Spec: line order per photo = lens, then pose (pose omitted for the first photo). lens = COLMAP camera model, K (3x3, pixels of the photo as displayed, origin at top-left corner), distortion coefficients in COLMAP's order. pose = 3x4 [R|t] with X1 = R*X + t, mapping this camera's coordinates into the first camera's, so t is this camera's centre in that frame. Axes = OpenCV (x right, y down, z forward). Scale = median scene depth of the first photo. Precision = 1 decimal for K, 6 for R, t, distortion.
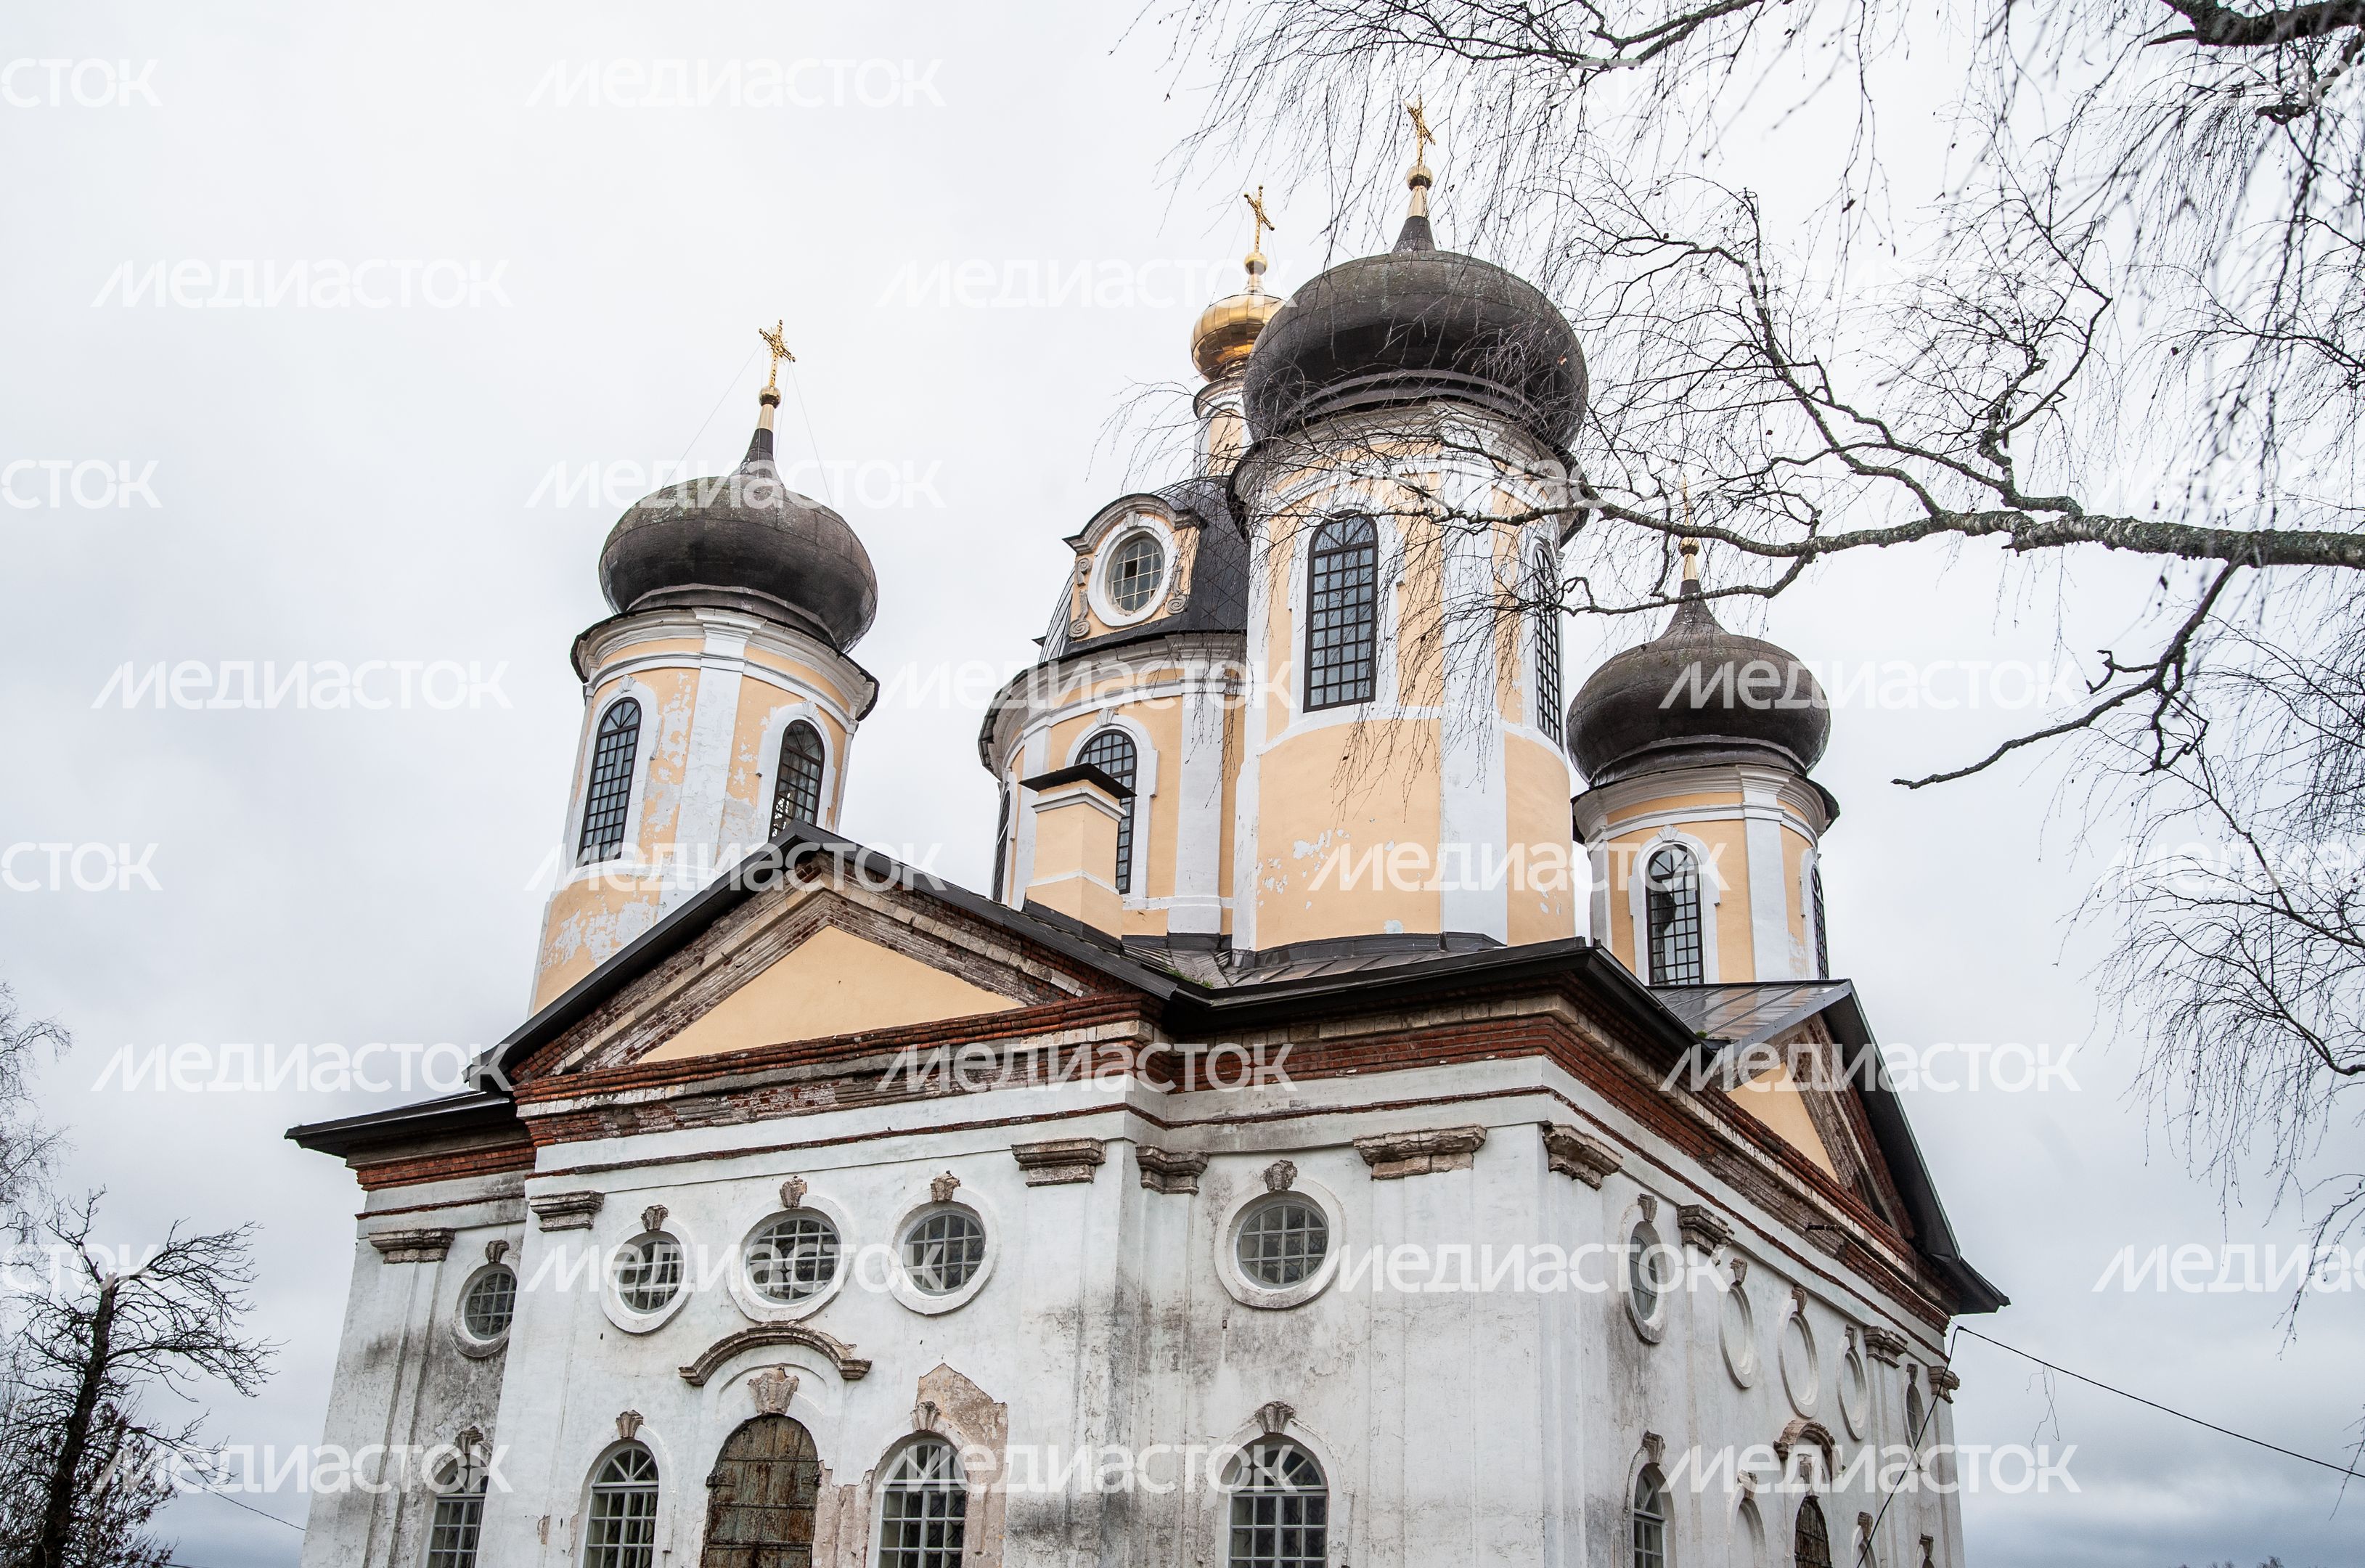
lens RADIAL K [[2167.6, 0, 1168.4], [0, 2167.6, 794.3], [0, 0, 1]] dist [-0.091438, 0.099032]
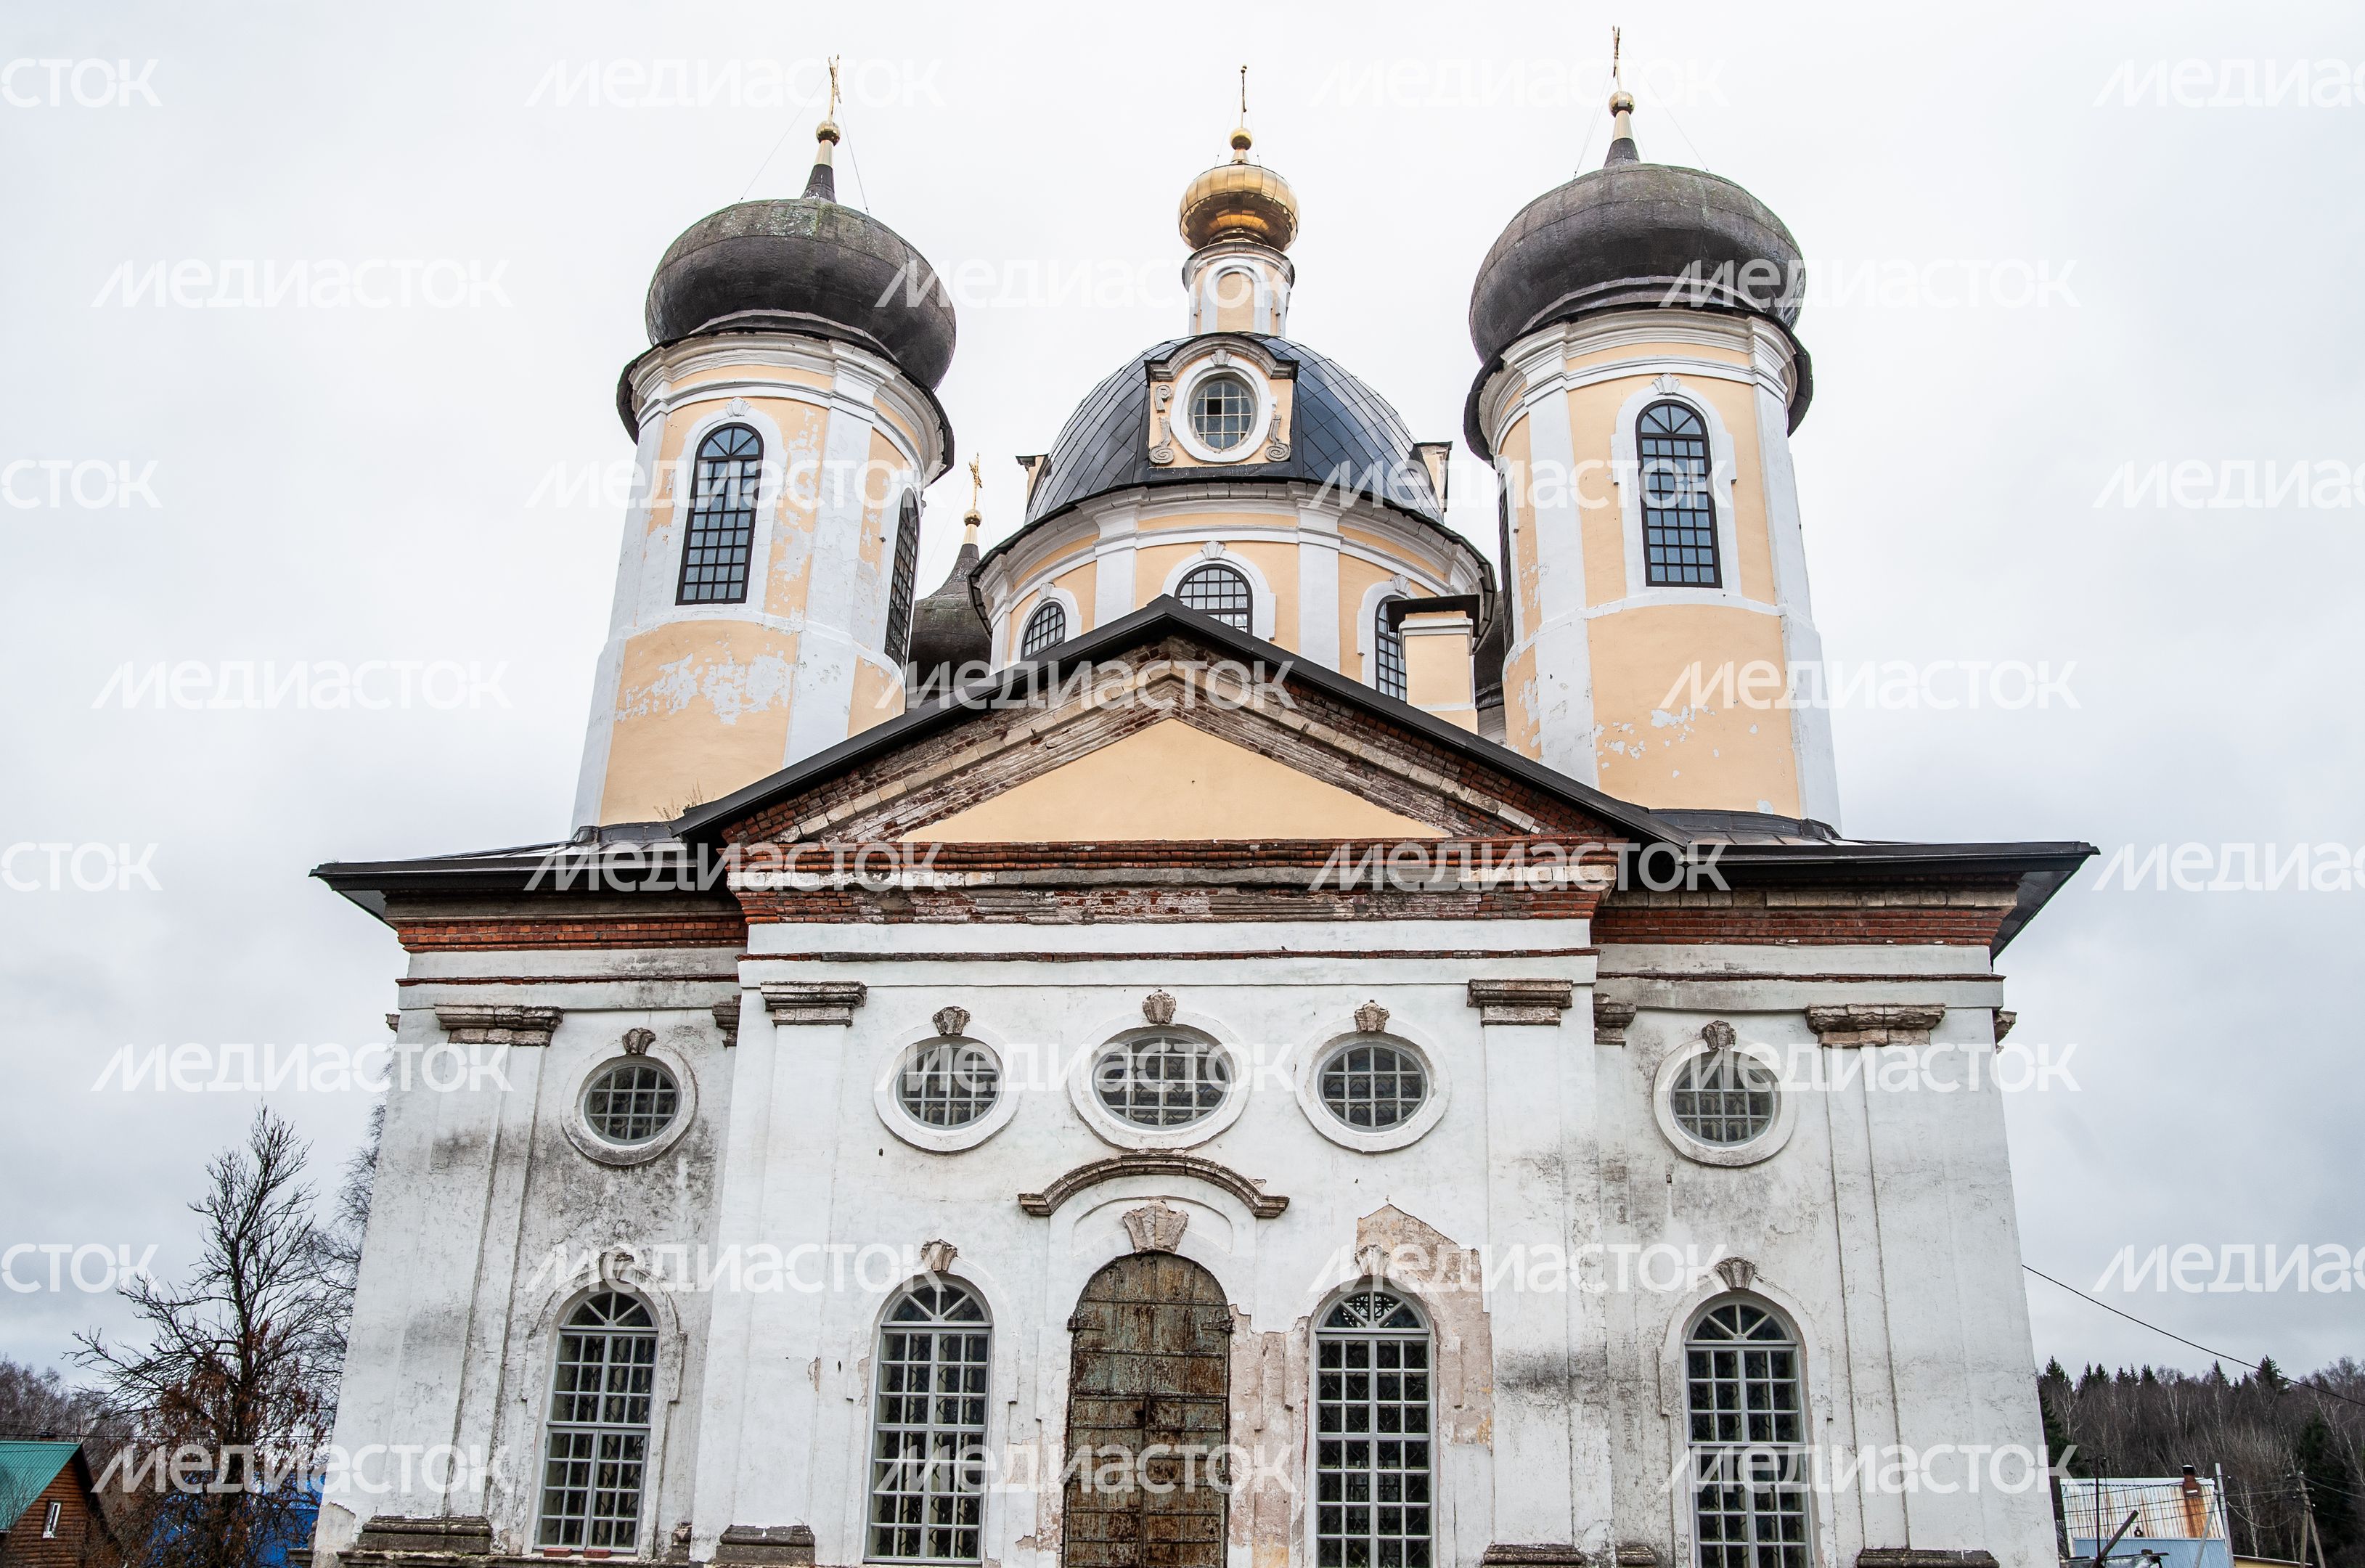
lens RADIAL K [[1957.6, 0, 1182.5], [0, 1957.6, 784.0], [0, 0, 1]] dist [-0.107913, 0.070392]
pose [[0.896061, 0.143605, 0.420062, -0.504467], [-0.159325, 0.987223, 0.002366, 0.086972], [-0.414355, -0.069046, 0.907492, 0.257037]]
